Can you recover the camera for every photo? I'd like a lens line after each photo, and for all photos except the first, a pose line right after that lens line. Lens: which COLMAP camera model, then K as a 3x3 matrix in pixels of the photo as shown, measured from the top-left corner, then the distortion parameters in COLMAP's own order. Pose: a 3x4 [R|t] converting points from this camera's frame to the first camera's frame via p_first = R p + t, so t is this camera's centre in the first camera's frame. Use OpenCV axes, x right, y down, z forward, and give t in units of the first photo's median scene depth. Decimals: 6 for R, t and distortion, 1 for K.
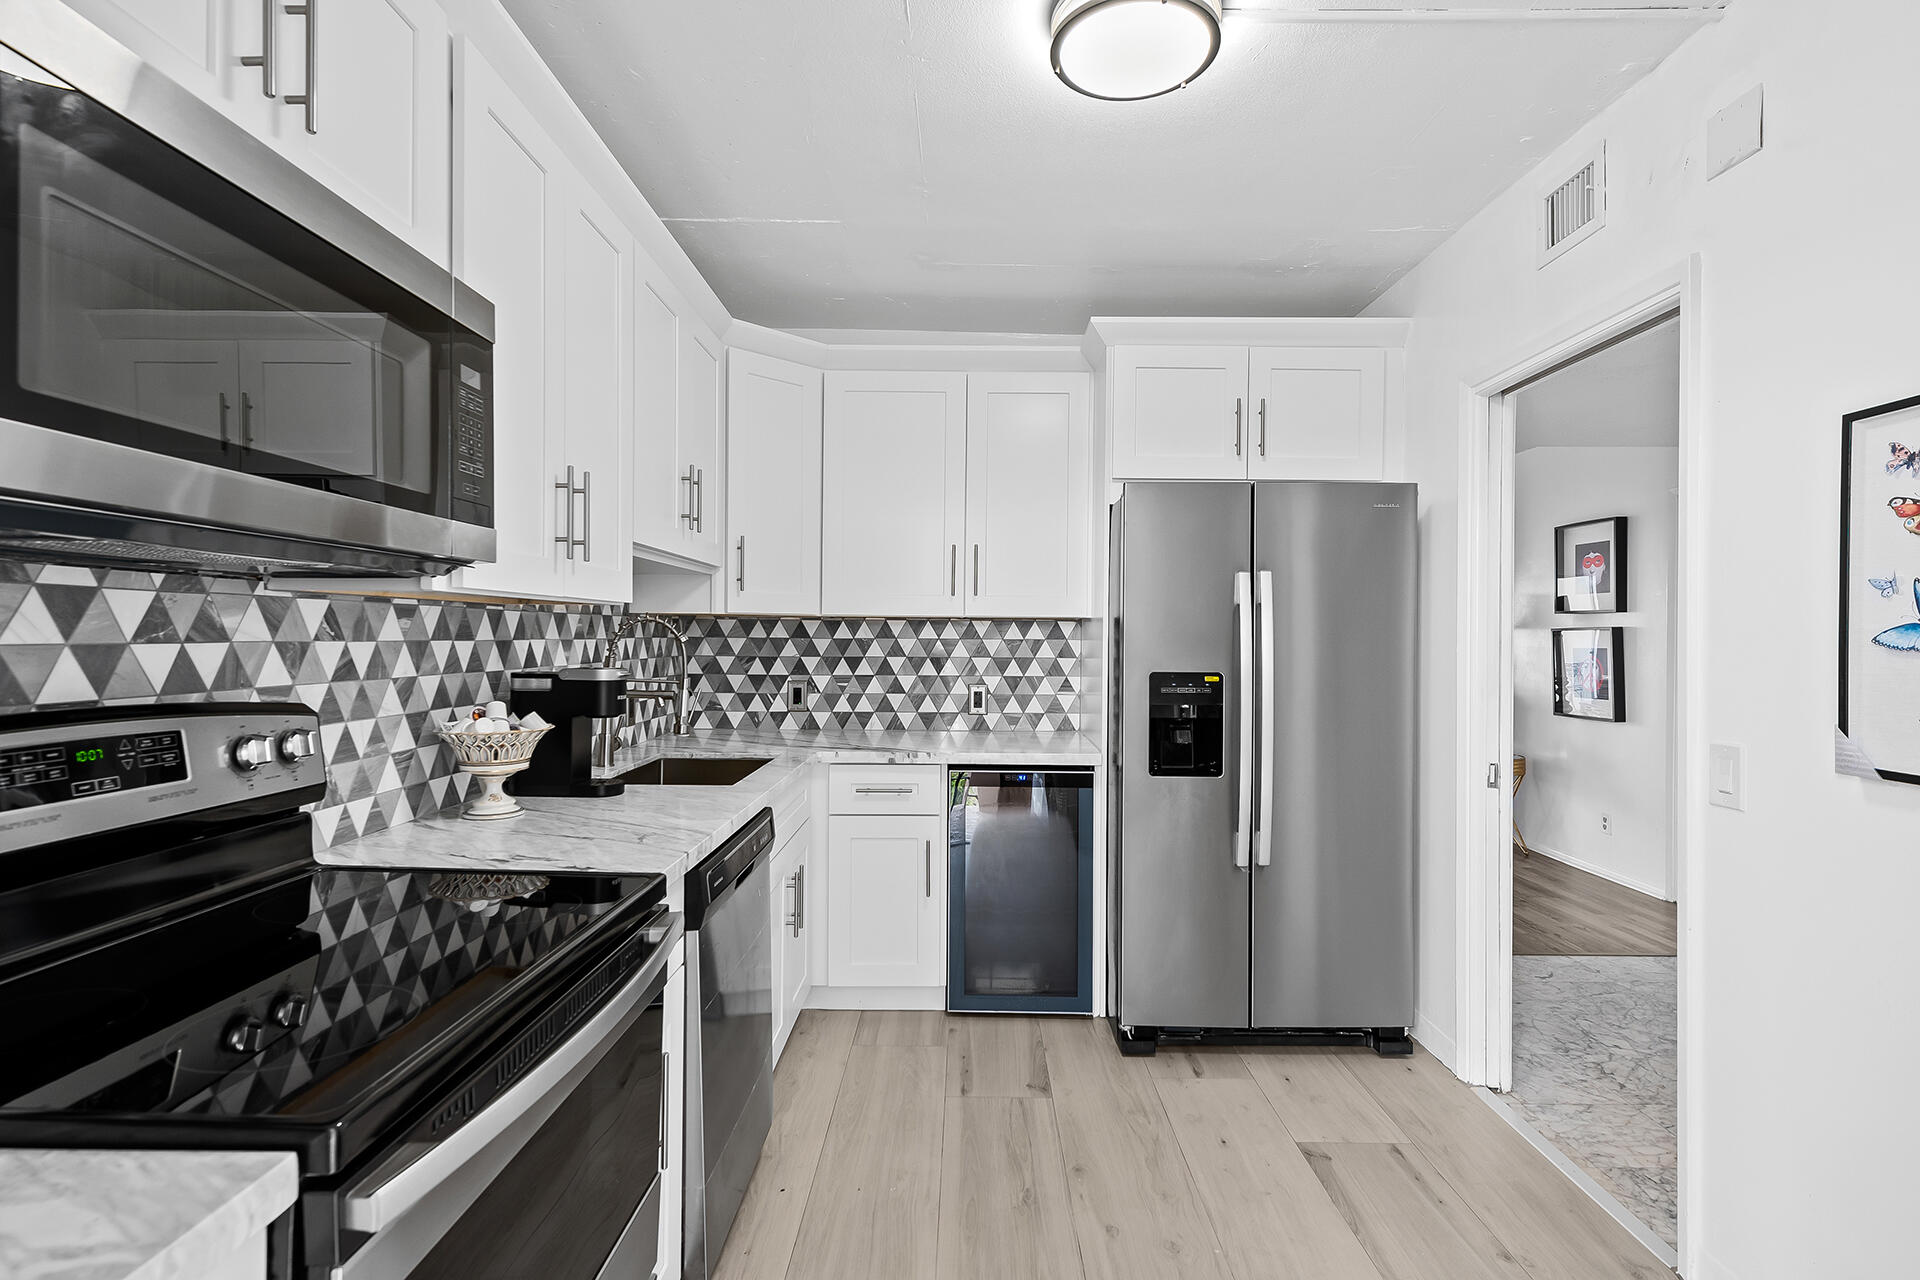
lens RADIAL K [[913.2, 0, 962.5], [0, 913.2, 633.5], [0, 0, 1]] dist [0.017575, -0.003829]
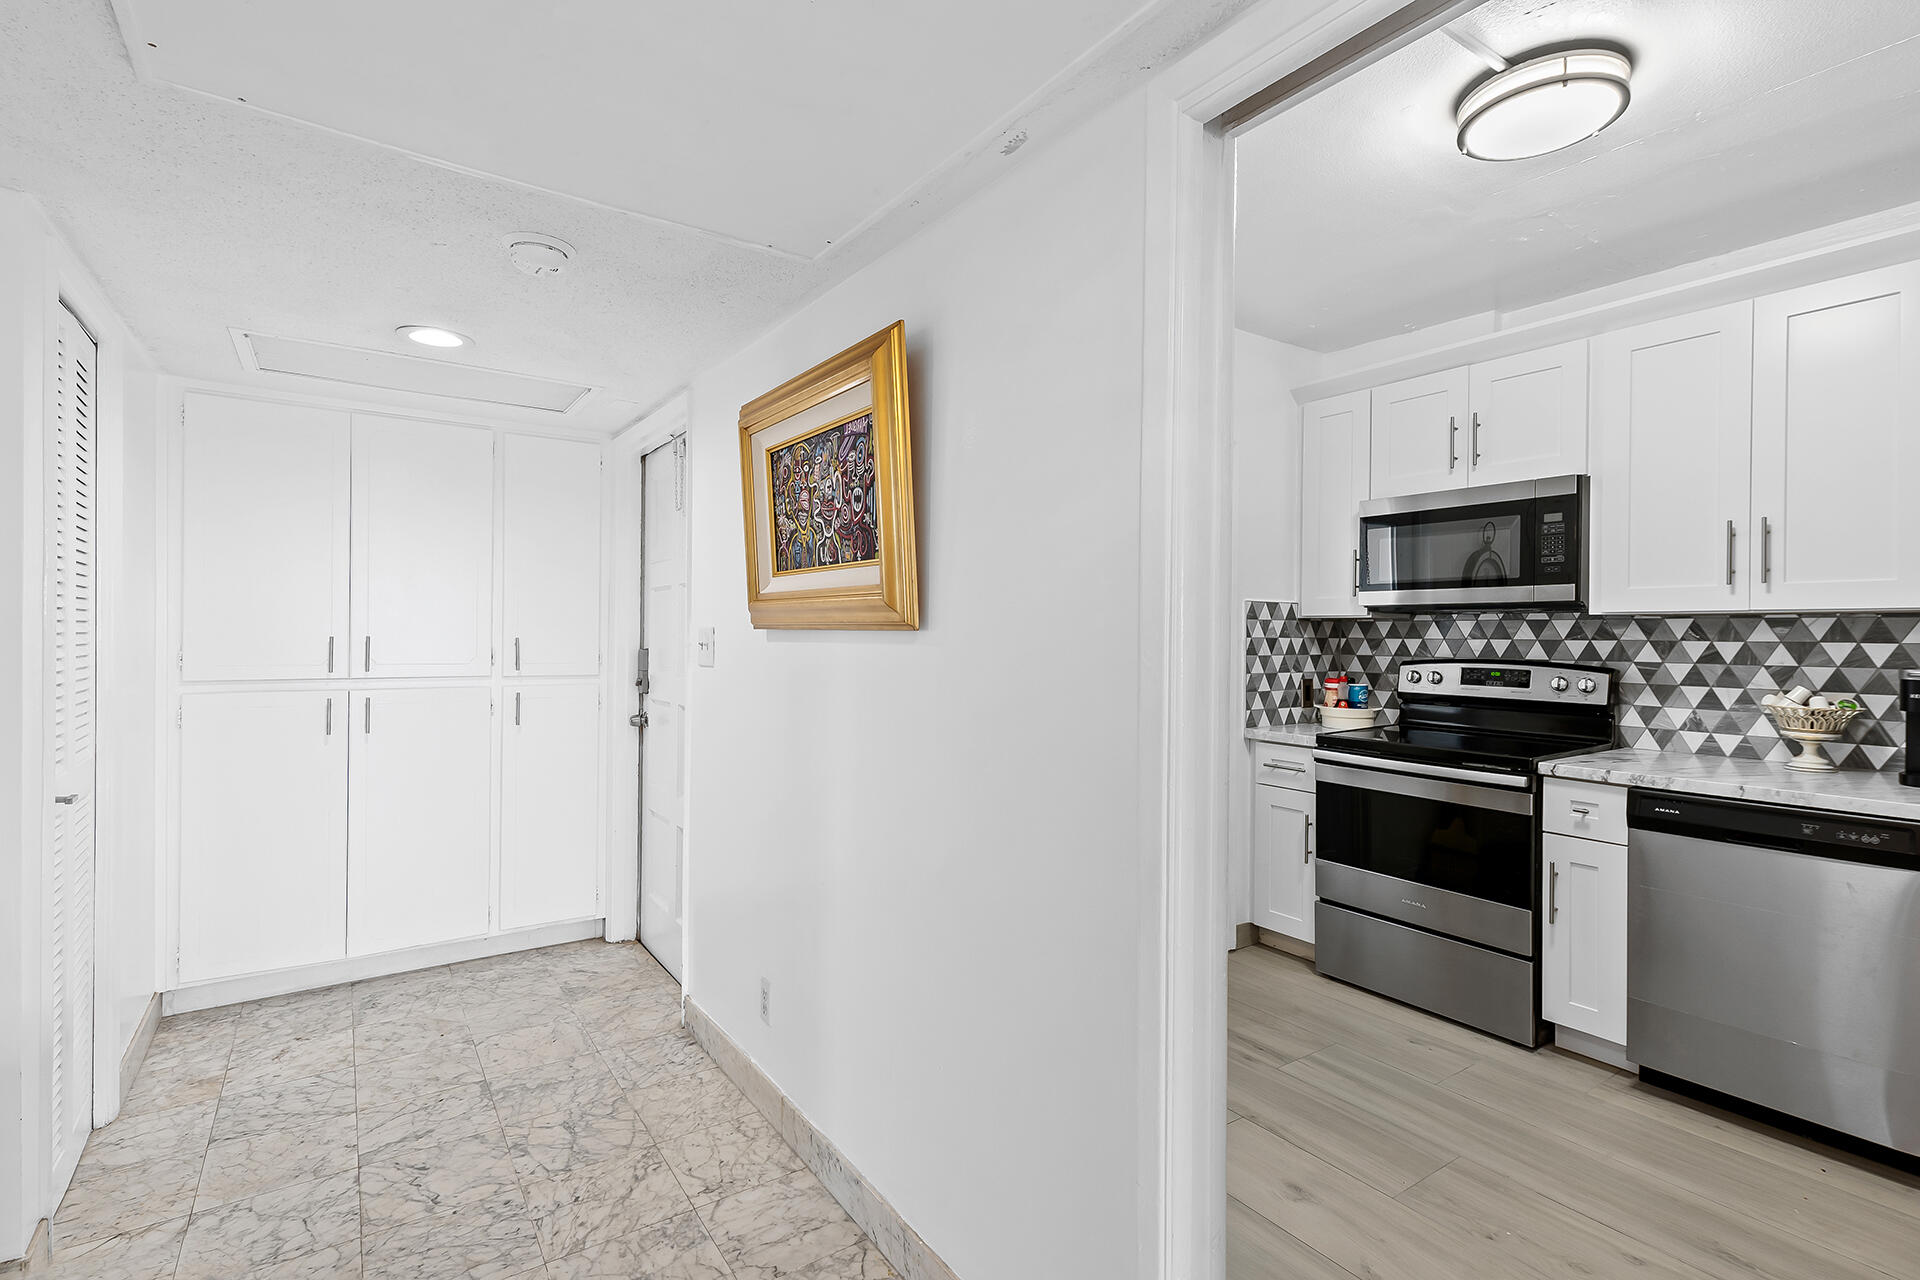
lens RADIAL K [[913.2, 0, 961.0], [0, 913.2, 637.2], [0, 0, 1]] dist [0.017575, -0.003829]
pose [[-0.825031, -0.006763, -0.565046, 1.665616], [-0.008367, 0.999965, 0.000249, 0.013608], [0.565025, 0.004933, -0.825059, 1.809551]]
